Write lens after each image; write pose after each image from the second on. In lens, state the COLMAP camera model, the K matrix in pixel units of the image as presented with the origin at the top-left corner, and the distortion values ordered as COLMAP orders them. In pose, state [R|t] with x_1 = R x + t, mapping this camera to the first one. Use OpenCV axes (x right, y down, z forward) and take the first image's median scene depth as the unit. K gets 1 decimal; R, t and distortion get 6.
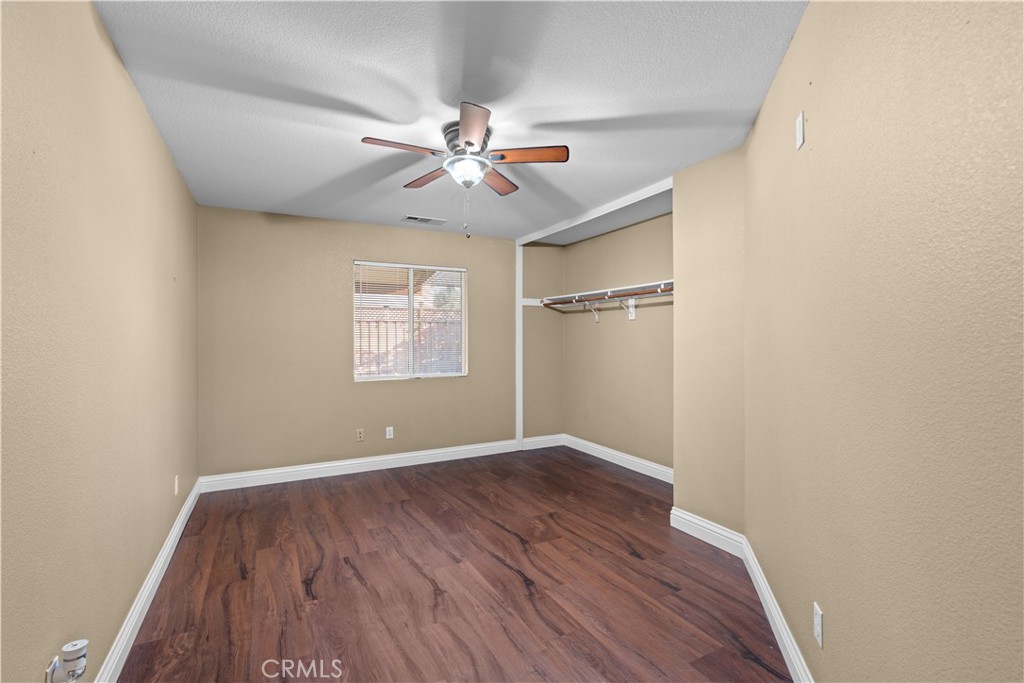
lens RADIAL K [[461.1, 0, 511.6], [0, 461.1, 340.7], [0, 0, 1]] dist [-0.006041, 0.000827]
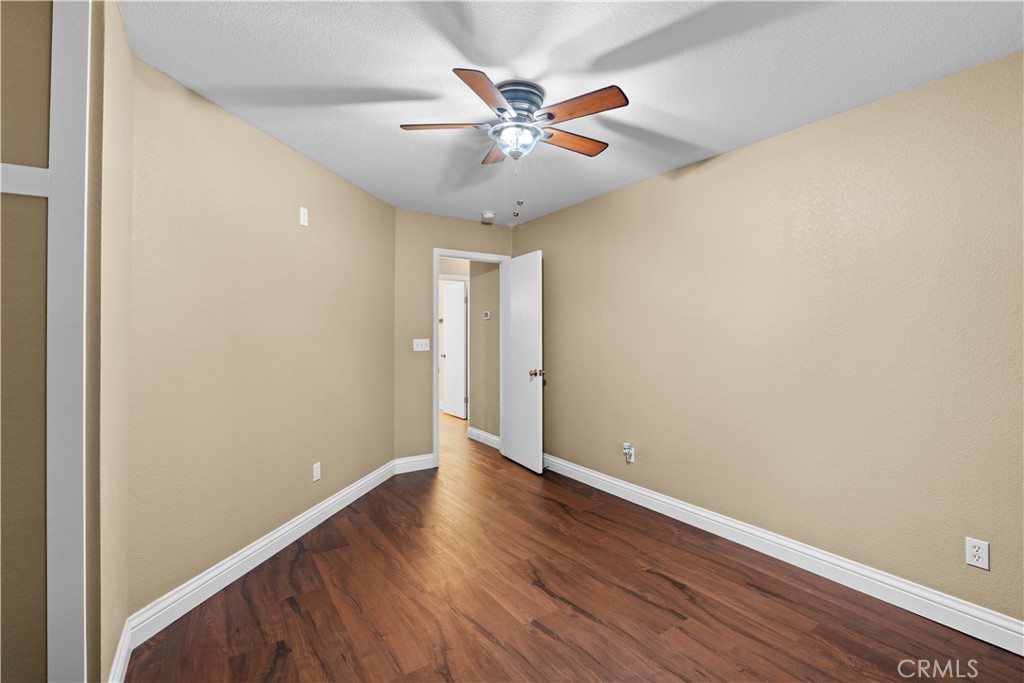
lens RADIAL K [[461.1, 0, 509.8], [0, 461.1, 332.9], [0, 0, 1]] dist [-0.006041, 0.000827]
pose [[-0.995759, 0.004208, -0.091904, -0.005295], [0.004167, 0.999991, 0.000629, -0.002999], [0.091906, 0.000243, -0.995768, 1.913322]]
